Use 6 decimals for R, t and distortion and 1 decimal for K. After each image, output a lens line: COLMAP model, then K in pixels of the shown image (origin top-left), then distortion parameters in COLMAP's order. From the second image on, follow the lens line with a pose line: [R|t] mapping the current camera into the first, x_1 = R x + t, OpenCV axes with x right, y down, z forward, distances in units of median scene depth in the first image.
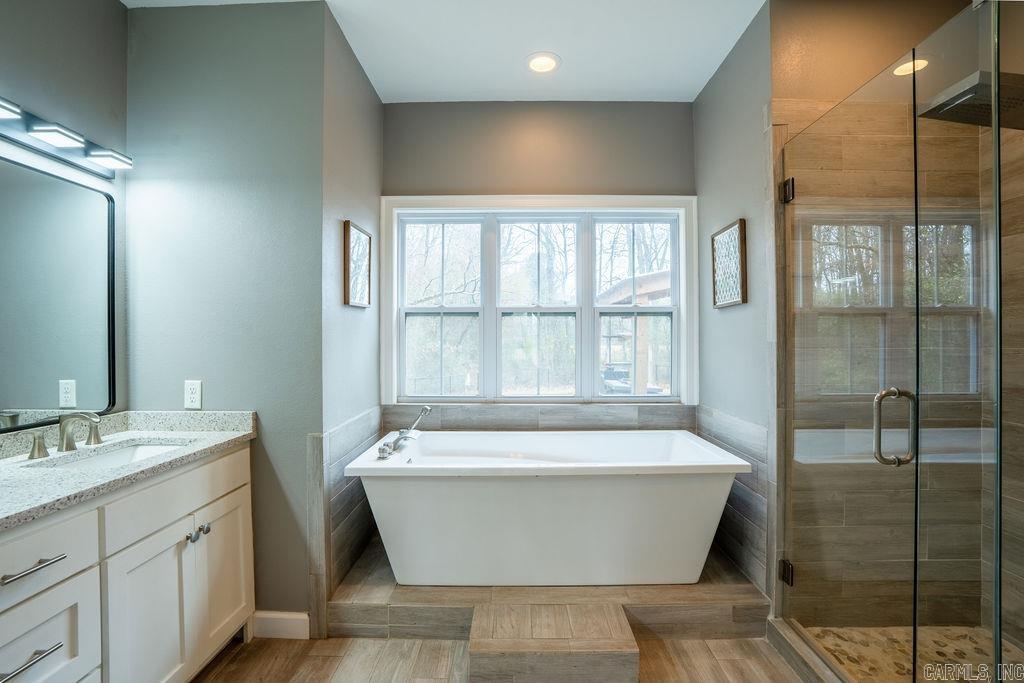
lens RADIAL K [[462.3, 0, 510.7], [0, 462.3, 339.3], [0, 0, 1]] dist [-0.002920, -0.000012]
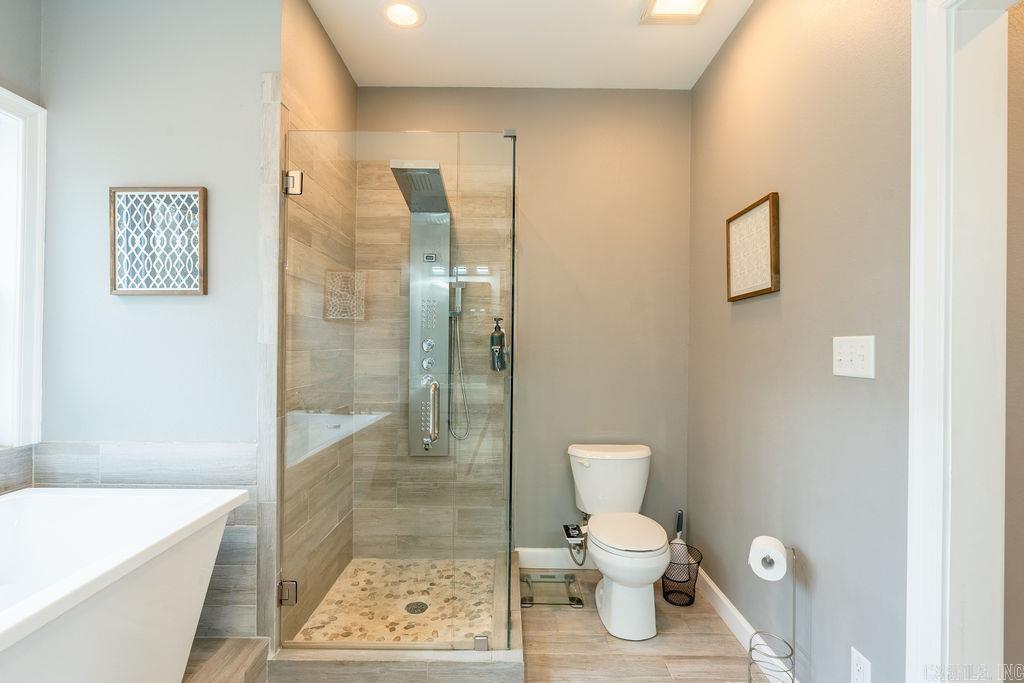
lens RADIAL K [[462.3, 0, 510.7], [0, 462.3, 339.3], [0, 0, 1]] dist [-0.002920, -0.000012]
pose [[-0.000804, 0.021820, 0.999762, -0.334831], [-0.016024, 0.999633, -0.021830, 0.008967], [-0.999871, -0.016038, -0.000454, 0.556421]]
